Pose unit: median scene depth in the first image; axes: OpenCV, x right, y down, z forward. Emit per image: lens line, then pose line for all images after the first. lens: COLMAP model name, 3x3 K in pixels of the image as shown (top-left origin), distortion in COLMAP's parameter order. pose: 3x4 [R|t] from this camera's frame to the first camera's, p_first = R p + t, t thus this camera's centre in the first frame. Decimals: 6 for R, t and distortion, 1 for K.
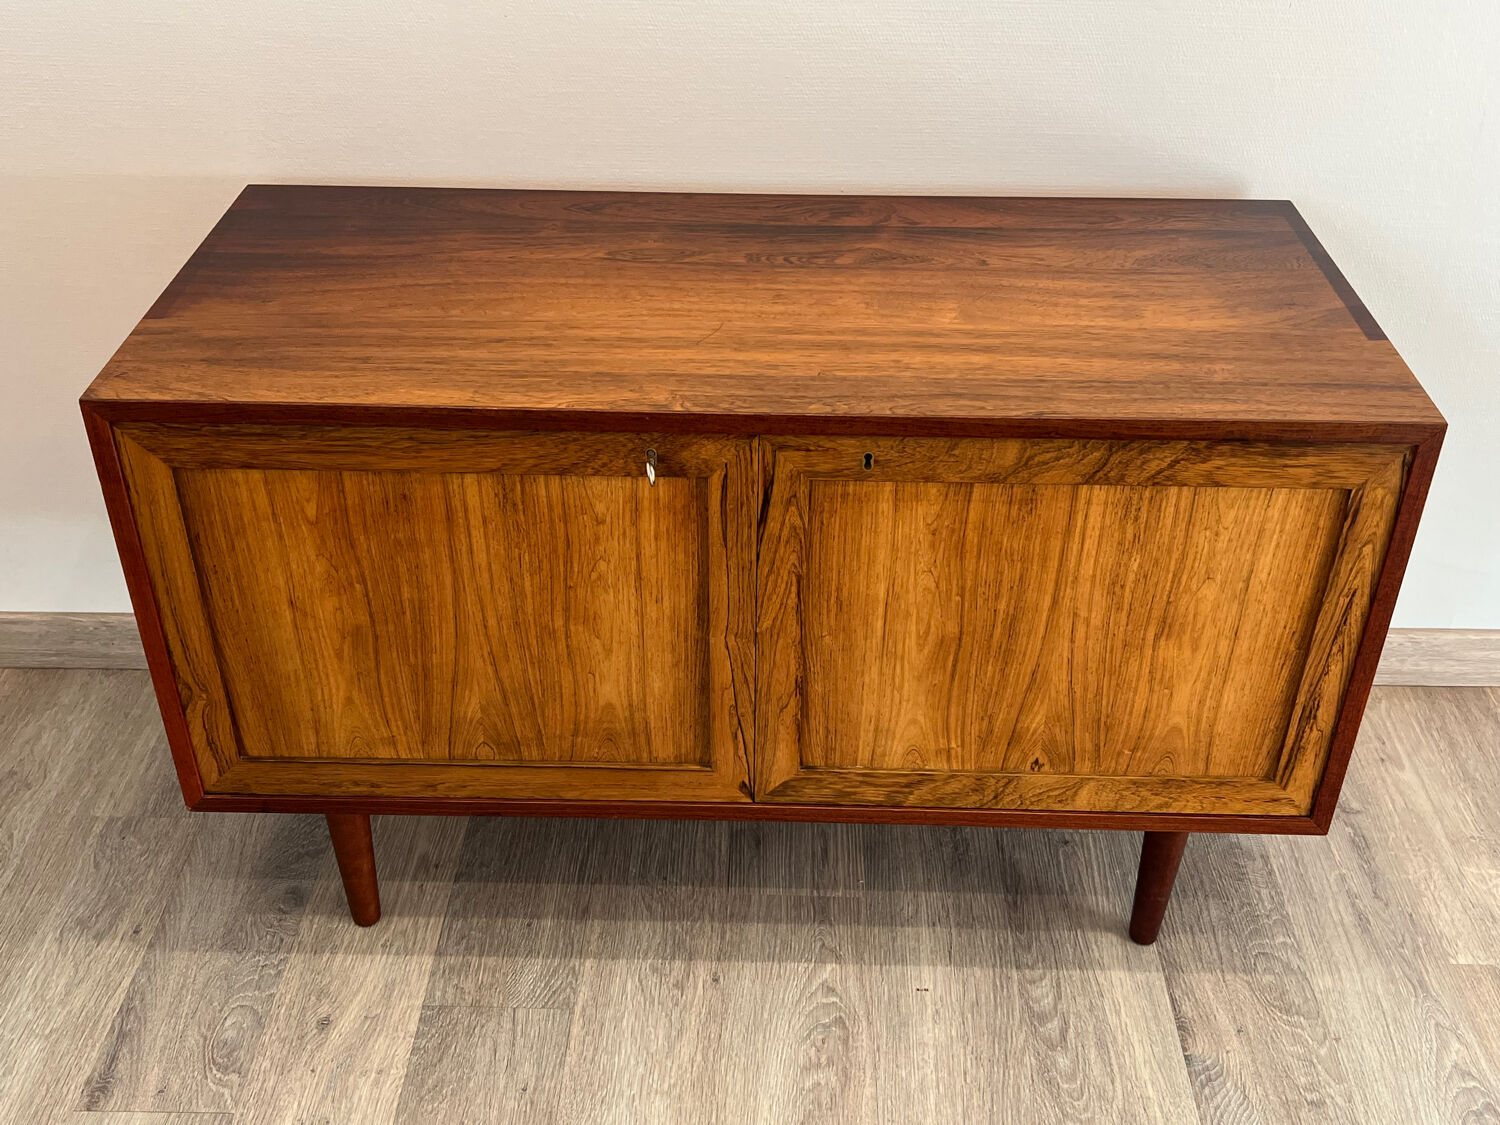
lens RADIAL K [[1562.0, 0, 751.2], [0, 1562.0, 565.7], [0, 0, 1]] dist [0.127077, -0.278793]
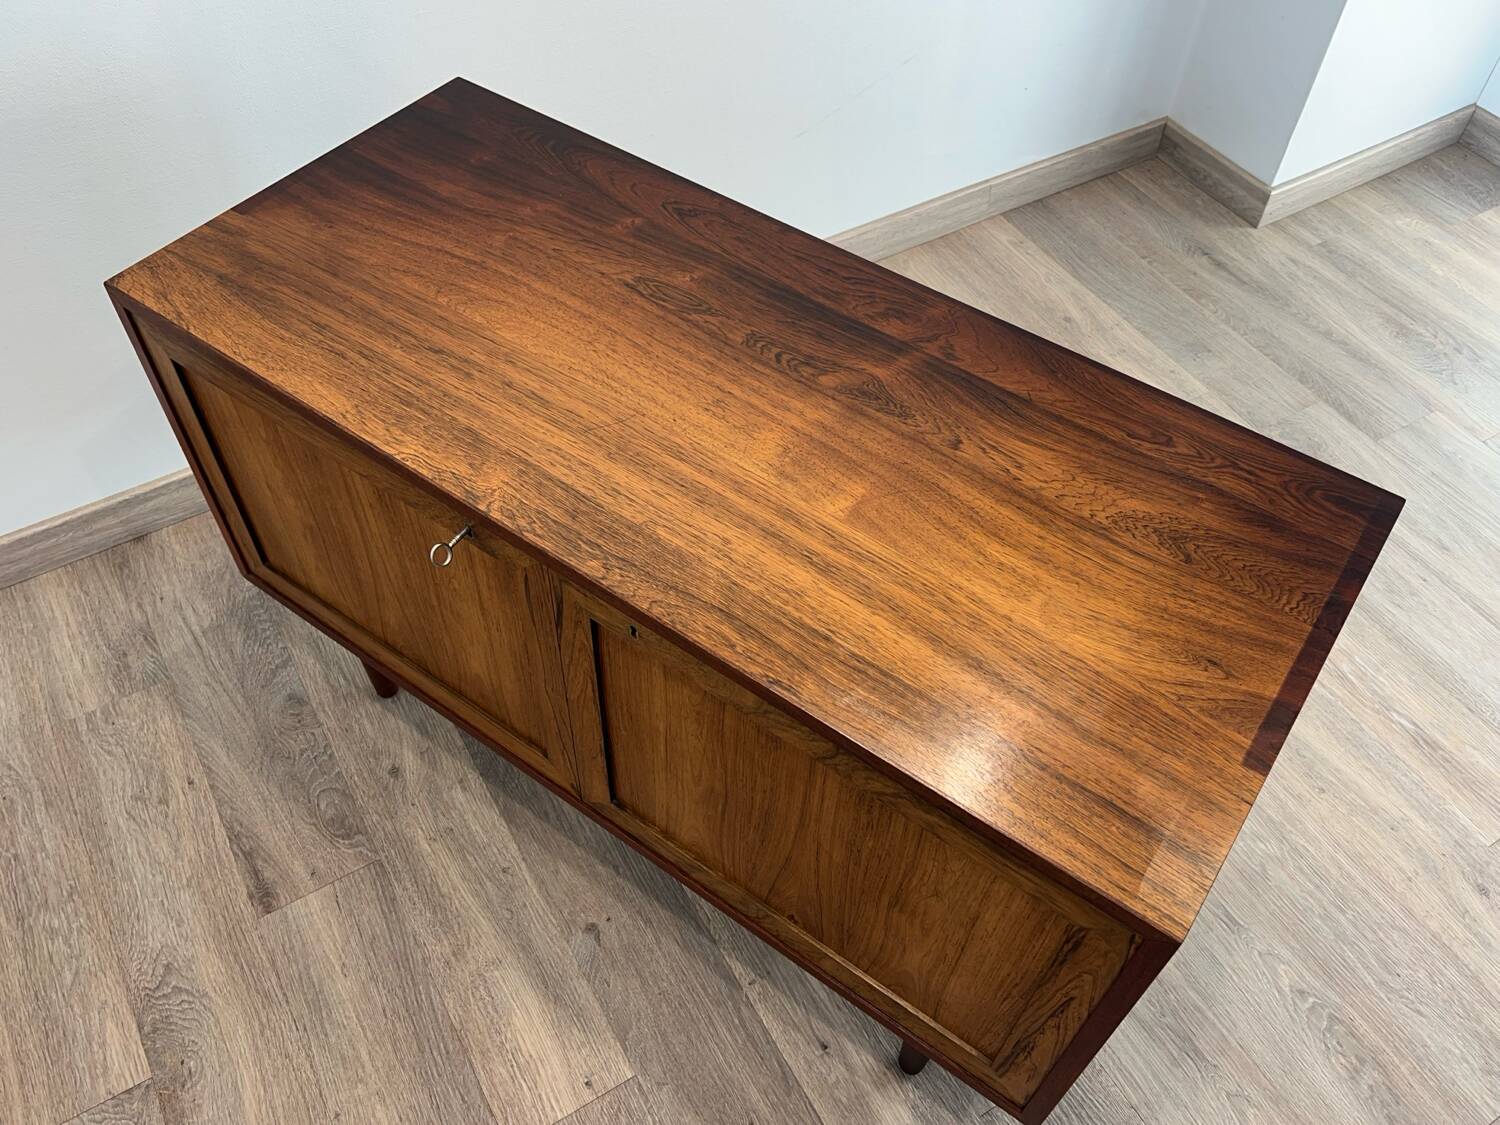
lens RADIAL K [[1214.4, 0, 747.7], [0, 1214.4, 576.3], [0, 0, 1]] dist [0.109757, -0.247445]
pose [[0.824050, 0.450309, -0.343748, 0.333637], [-0.334206, 0.876357, 0.346850, -0.338792], [0.457435, -0.170939, 0.872658, 0.329359]]
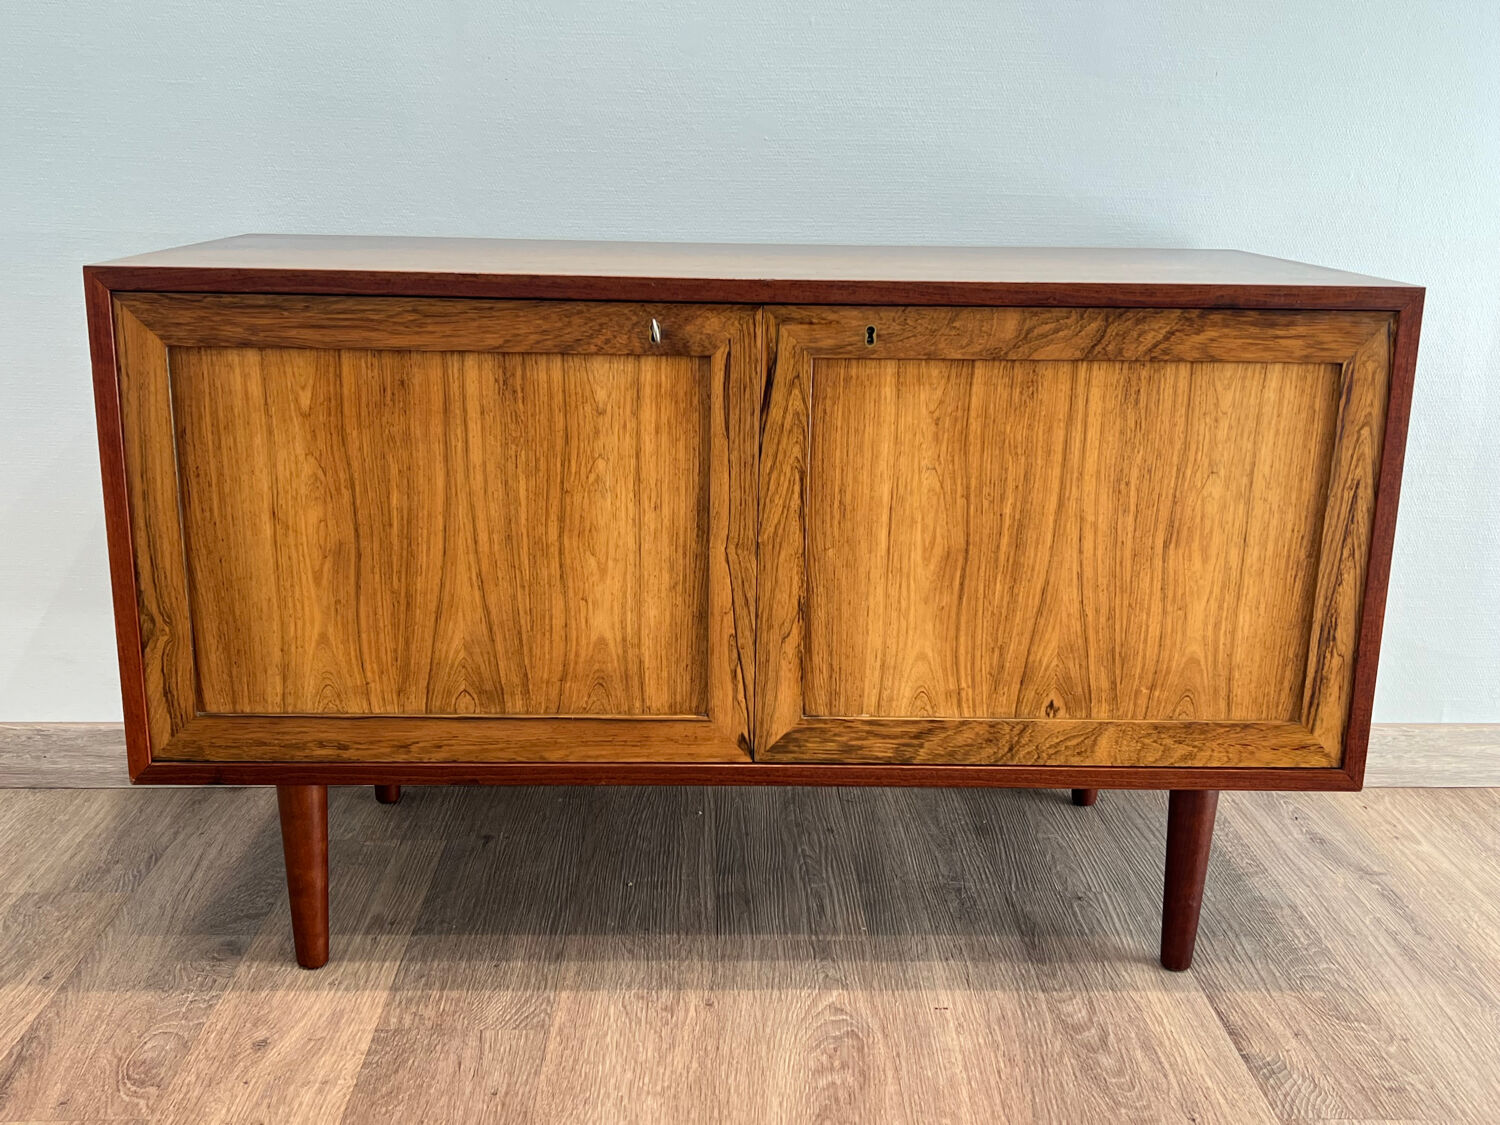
lens RADIAL K [[1555.0, 0, 750.0], [0, 1555.0, 562.5], [0, 0, 1]] dist [0.116462, -0.245414]
pose [[0.998694, -0.003889, 0.050948, -0.048085], [0.020611, 0.943041, -0.332037, 0.355033], [-0.046755, 0.332653, 0.941889, 0.091896]]
